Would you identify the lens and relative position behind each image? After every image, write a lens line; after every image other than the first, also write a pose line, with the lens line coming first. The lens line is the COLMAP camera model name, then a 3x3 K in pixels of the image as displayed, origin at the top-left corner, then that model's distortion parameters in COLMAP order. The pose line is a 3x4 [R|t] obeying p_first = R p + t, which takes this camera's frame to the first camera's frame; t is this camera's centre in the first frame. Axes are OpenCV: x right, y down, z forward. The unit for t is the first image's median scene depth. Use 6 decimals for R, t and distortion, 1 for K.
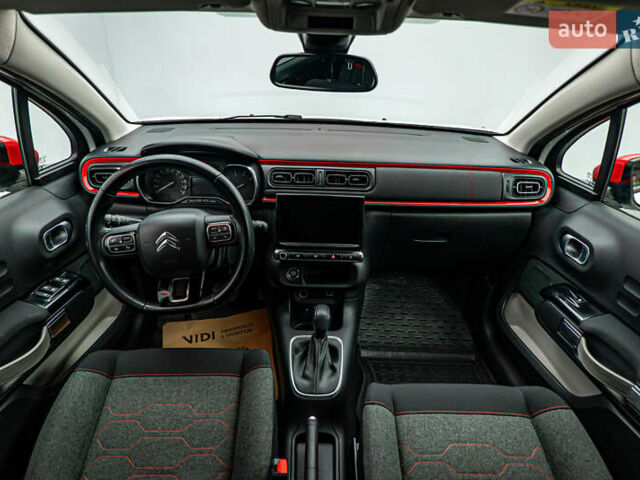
lens RADIAL K [[410.8, 0, 321.7], [0, 410.8, 239.0], [0, 0, 1]] dist [0.003850, 0.001965]
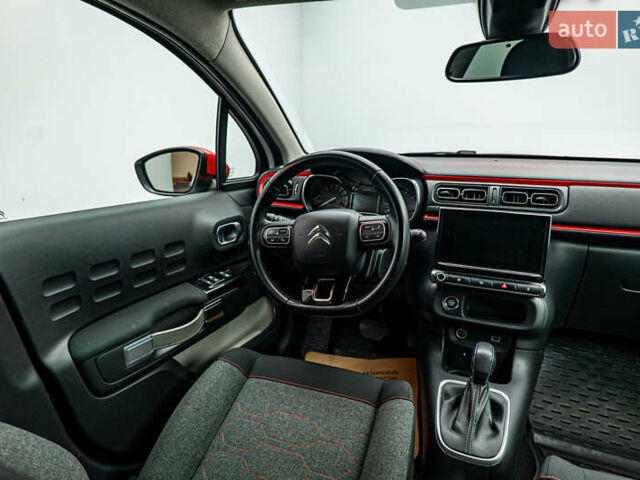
lens RADIAL K [[410.8, 0, 316.0], [0, 410.8, 236.9], [0, 0, 1]] dist [0.003850, 0.001965]
pose [[0.915156, 0.070316, -0.396919, 0.002971], [-0.149463, 0.973671, -0.172118, 0.145708], [0.374366, 0.216840, 0.901571, 0.099532]]
